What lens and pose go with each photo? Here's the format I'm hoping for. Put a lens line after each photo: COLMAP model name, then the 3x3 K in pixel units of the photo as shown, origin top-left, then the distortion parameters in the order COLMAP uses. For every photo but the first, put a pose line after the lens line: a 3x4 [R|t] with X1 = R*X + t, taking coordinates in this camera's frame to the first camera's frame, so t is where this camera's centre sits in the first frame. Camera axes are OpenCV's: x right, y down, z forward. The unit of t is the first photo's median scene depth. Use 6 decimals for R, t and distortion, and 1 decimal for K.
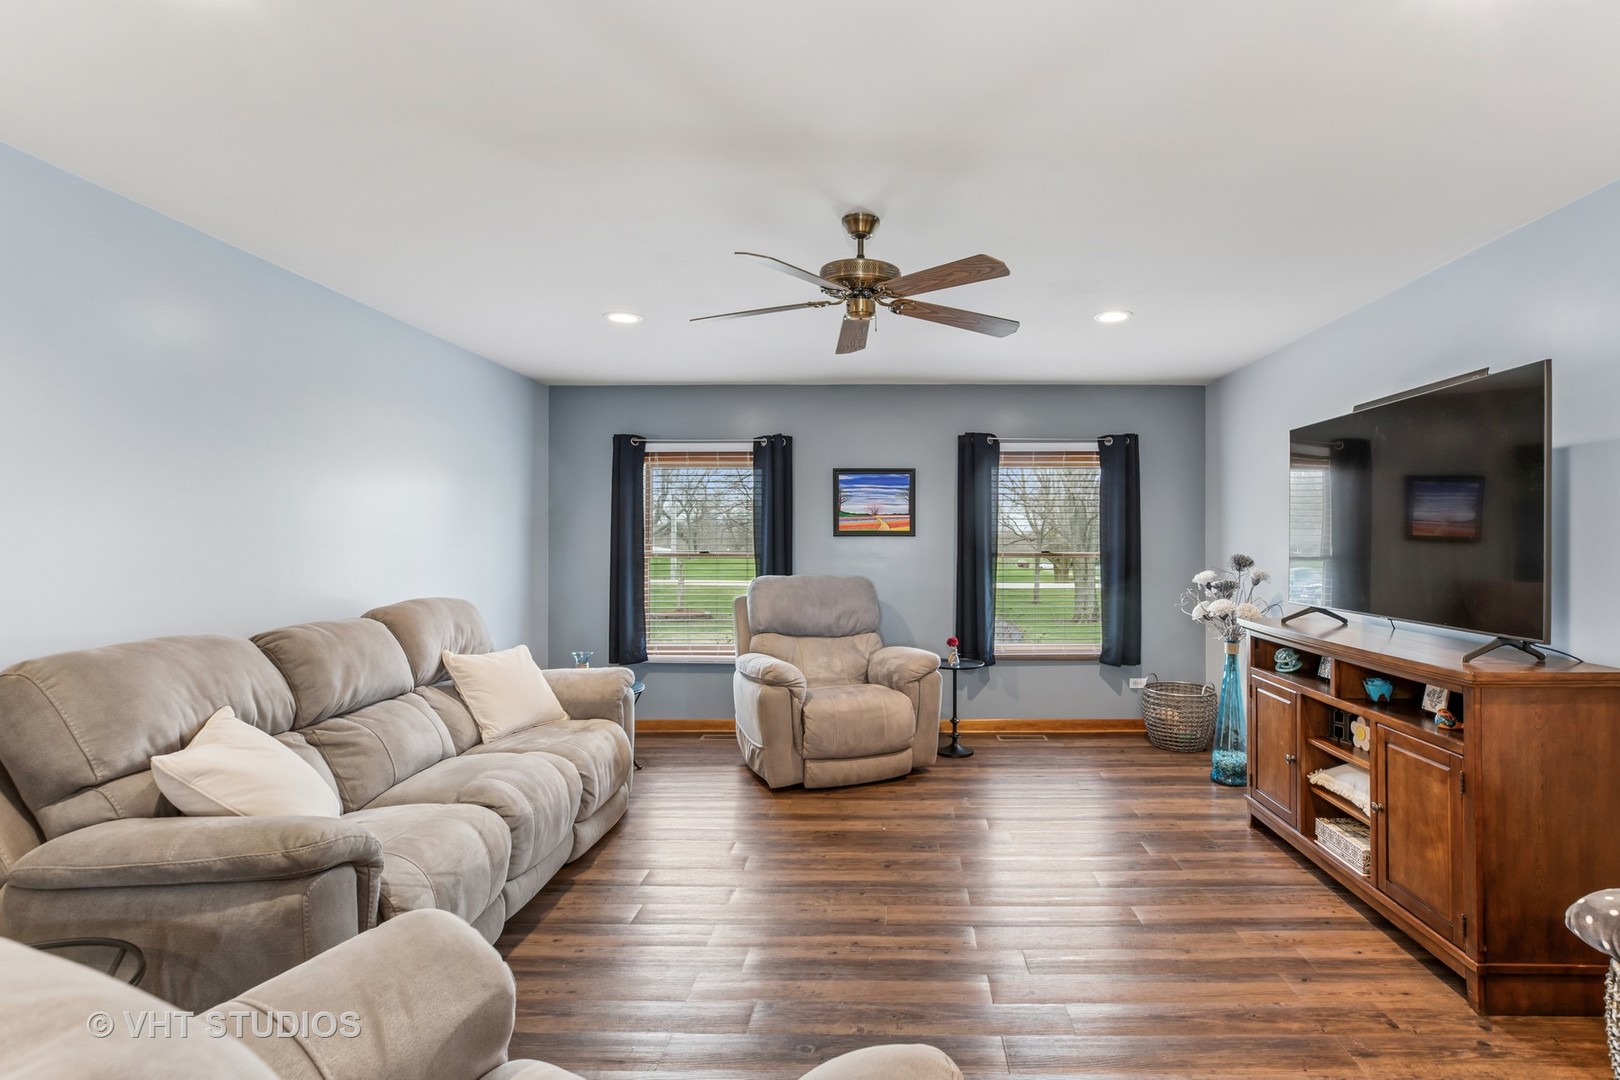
lens RADIAL K [[786.1, 0, 812.2], [0, 786.1, 538.7], [0, 0, 1]] dist [-0.003721, 0.001882]
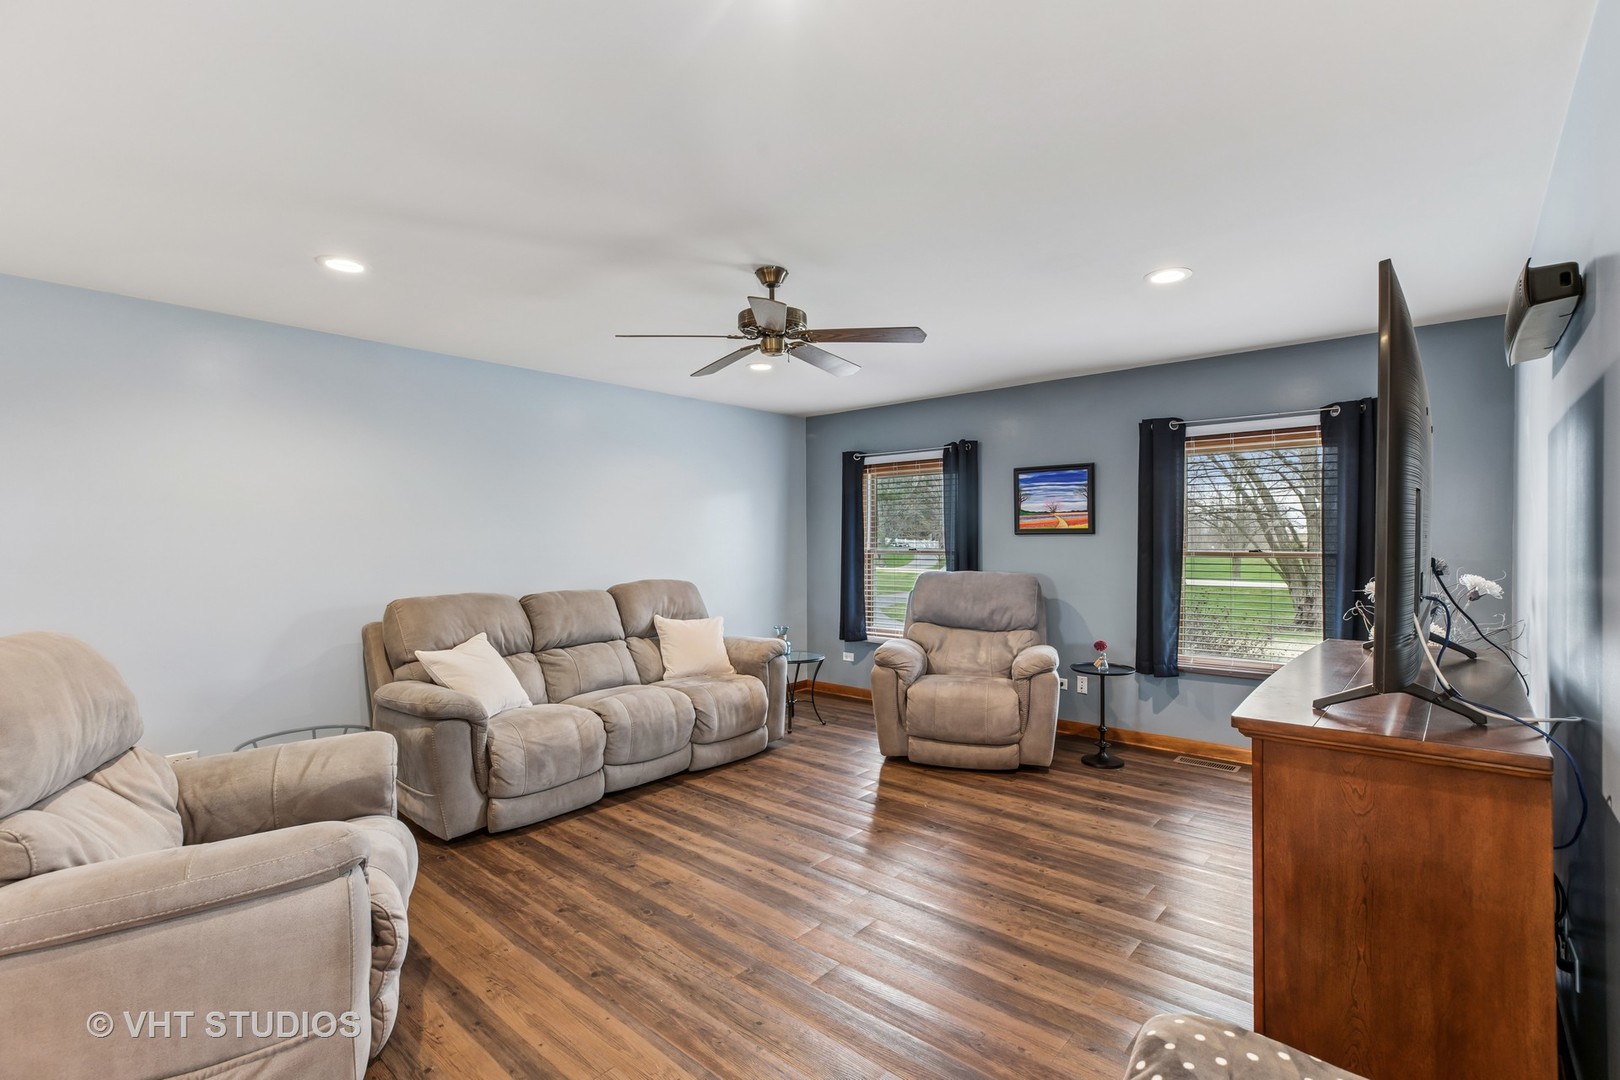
lens RADIAL K [[737.1, 0, 811.8], [0, 737.1, 545.8], [0, 0, 1]] dist [-0.016146, 0.009163]
pose [[0.758988, 0.001337, -0.651104, 0.531358], [0.007448, 0.999915, 0.010735, -0.000681], [0.651062, -0.012997, 0.758913, 0.113856]]
